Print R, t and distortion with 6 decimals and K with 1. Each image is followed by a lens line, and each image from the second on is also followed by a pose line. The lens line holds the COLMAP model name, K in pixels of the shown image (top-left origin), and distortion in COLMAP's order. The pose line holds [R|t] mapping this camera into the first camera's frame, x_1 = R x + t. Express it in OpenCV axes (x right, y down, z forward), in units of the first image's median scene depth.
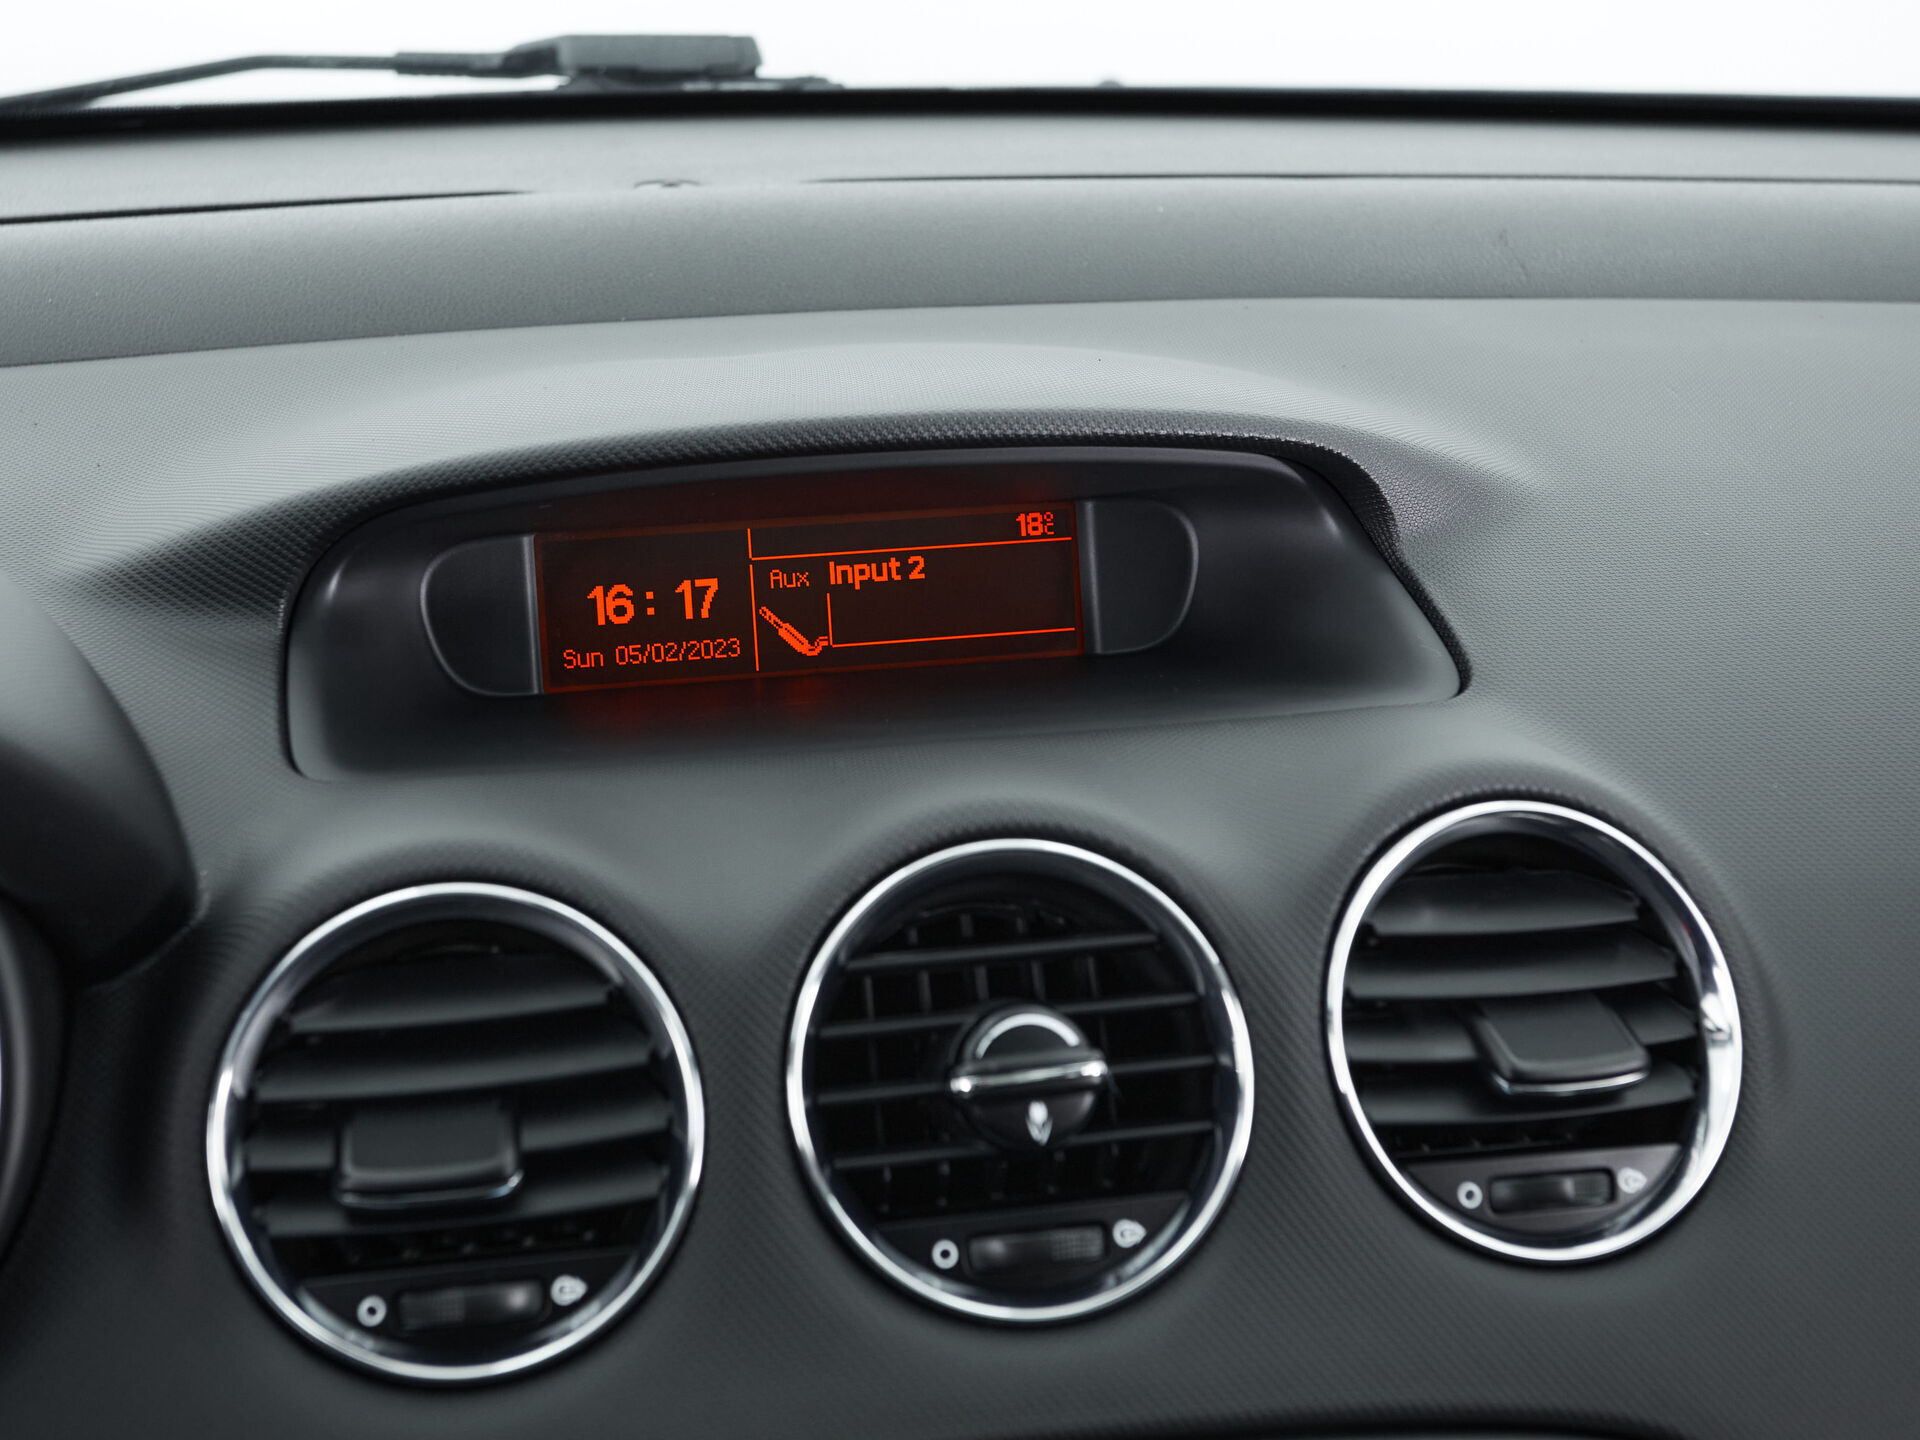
lens RADIAL K [[2838.3, 0, 778.5], [0, 2838.3, 560.3], [0, 0, 1]] dist [0.017321, 0.008622]
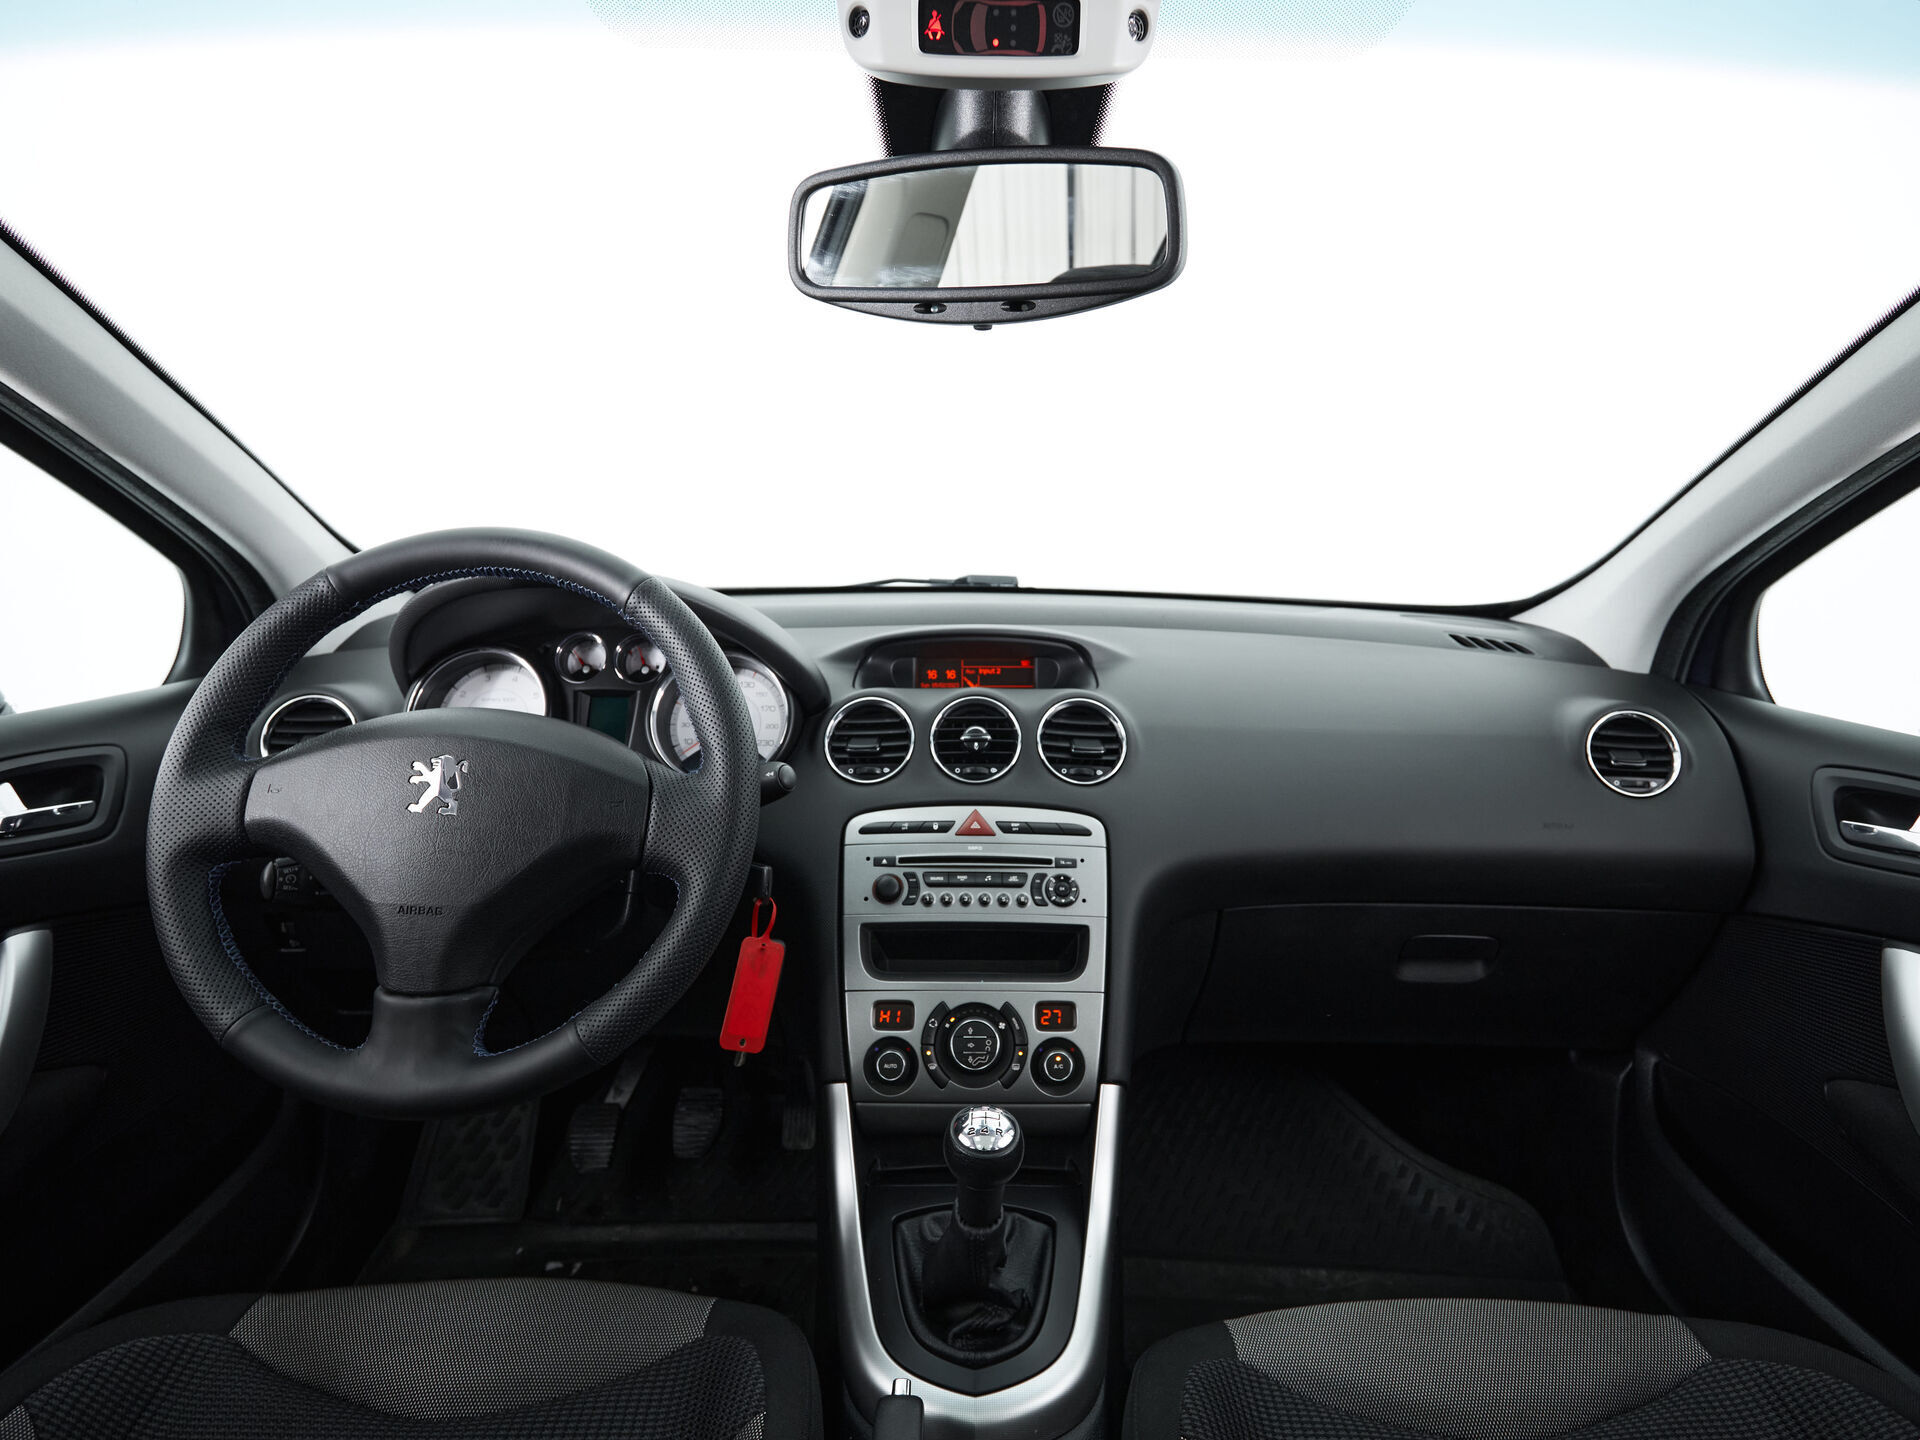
lens RADIAL K [[1048.9, 0, 977.9], [0, 1048.9, 721.3], [0, 0, 1]] dist [-0.005329, -0.000623]
pose [[0.982695, 0.044789, -0.179737, 0.417638], [-0.062303, 0.993714, -0.093012, 0.313783], [0.174441, 0.102600, 0.979308, -0.864318]]
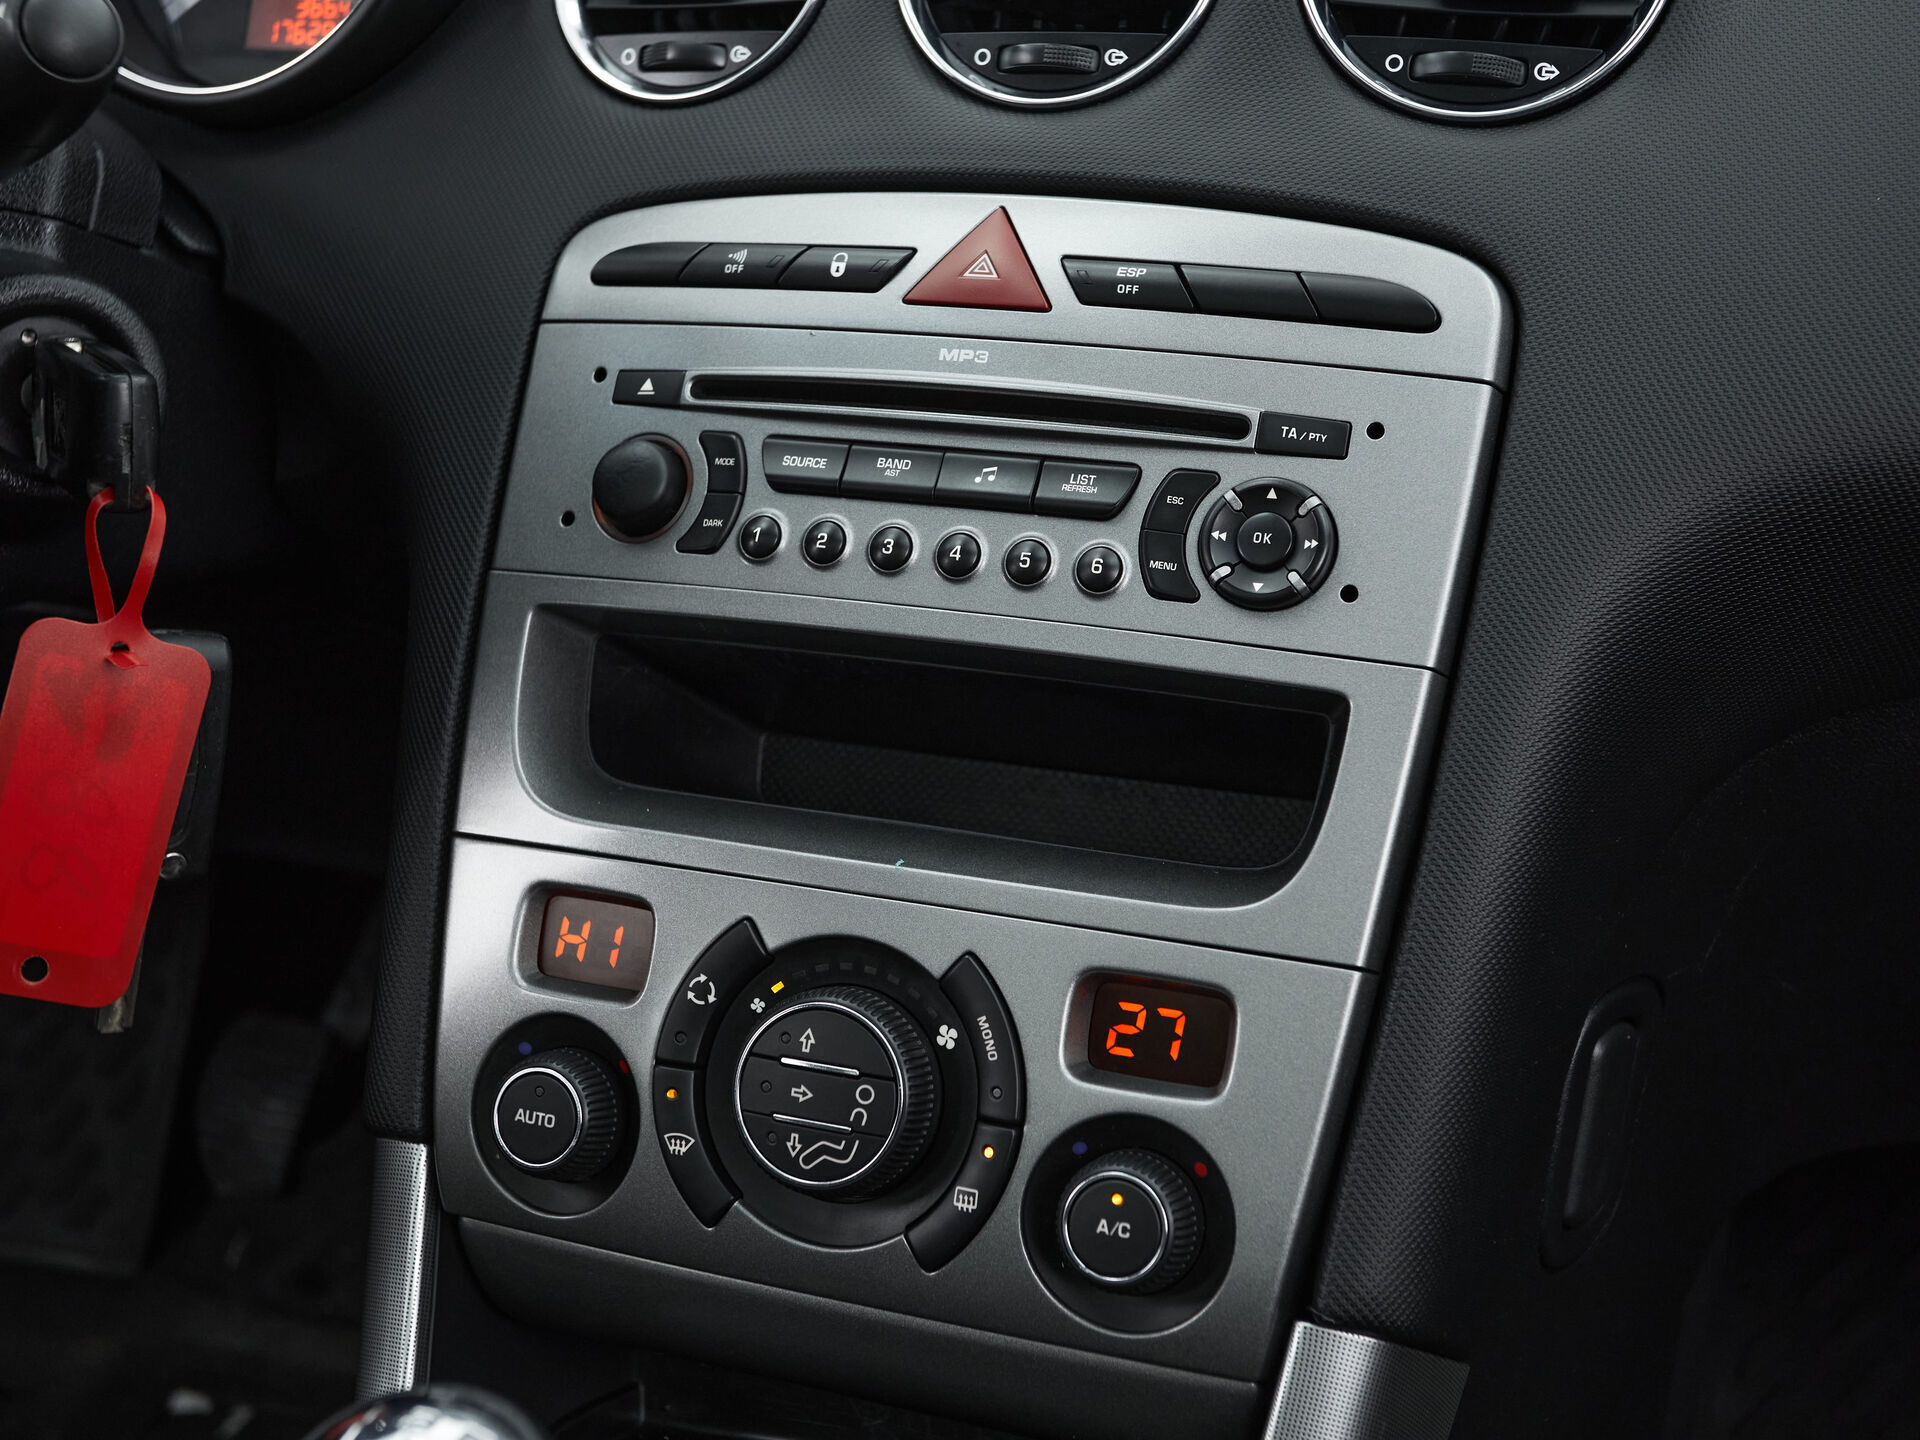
lens RADIAL K [[2581.8, 0, 911.4], [0, 2581.8, 669.1], [0, 0, 1]] dist [0.009981, 0.076915]
pose [[0.832061, 0.177268, -0.525596, 0.695660], [-0.103971, 0.980607, 0.166135, 0.311564], [0.544853, -0.083588, 0.834355, -0.078831]]
